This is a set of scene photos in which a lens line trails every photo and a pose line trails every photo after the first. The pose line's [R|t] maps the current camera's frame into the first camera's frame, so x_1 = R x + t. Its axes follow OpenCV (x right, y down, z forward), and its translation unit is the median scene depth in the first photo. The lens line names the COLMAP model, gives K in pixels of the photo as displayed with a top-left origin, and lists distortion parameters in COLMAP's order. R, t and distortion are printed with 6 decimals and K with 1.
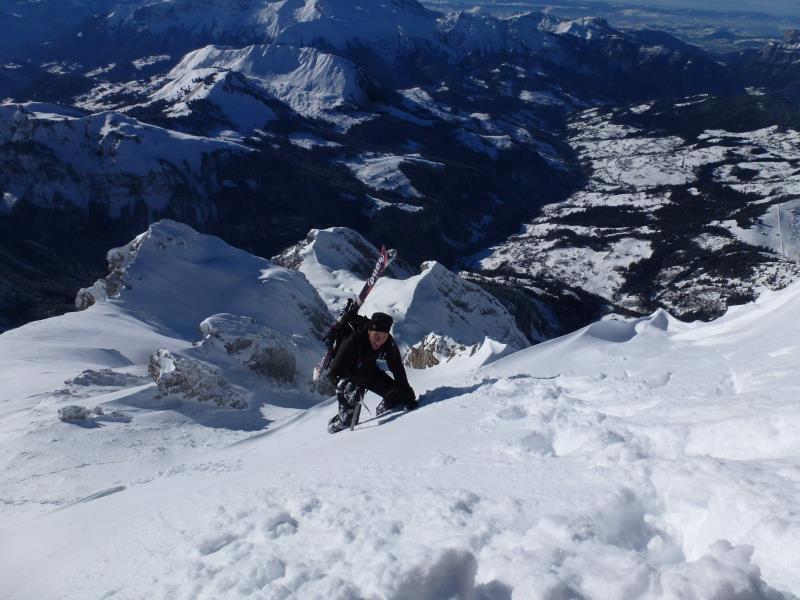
lens RADIAL K [[573.0, 0, 400.0], [0, 573.0, 300.0], [0, 0, 1]] dist [-0.050430, 0.002699]
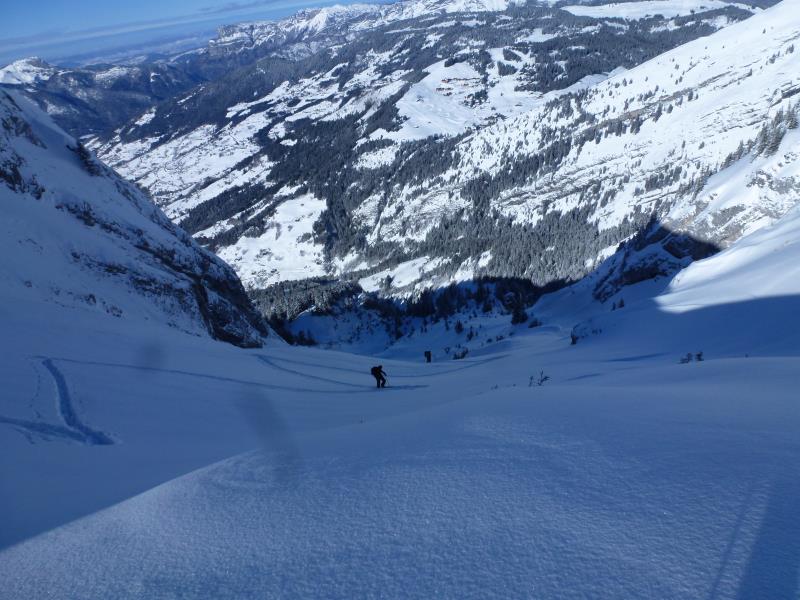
lens RADIAL K [[573.0, 0, 400.0], [0, 573.0, 300.0], [0, 0, 1]] dist [-0.050430, 0.002699]
pose [[0.618907, -0.477288, 0.623819, -0.044167], [0.516767, 0.845538, 0.134230, -0.020049], [-0.591529, 0.239293, 0.769956, 0.336374]]
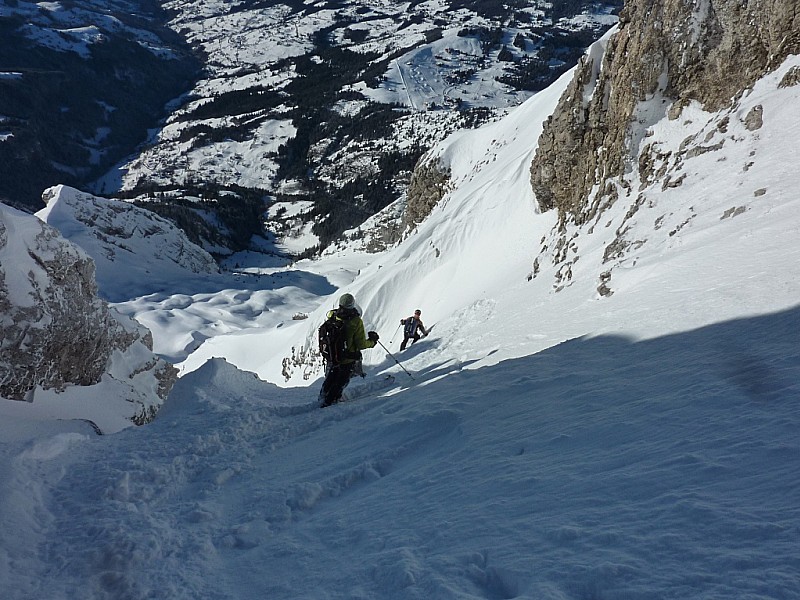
lens RADIAL K [[609.9, 0, 401.9], [0, 609.9, 309.4], [0, 0, 1]] dist [-0.042451, 0.007352]
pose [[0.810220, -0.331041, 0.483690, -0.003642], [0.245095, 0.940972, 0.233454, 0.003799], [-0.532421, -0.070599, 0.843530, 0.023304]]
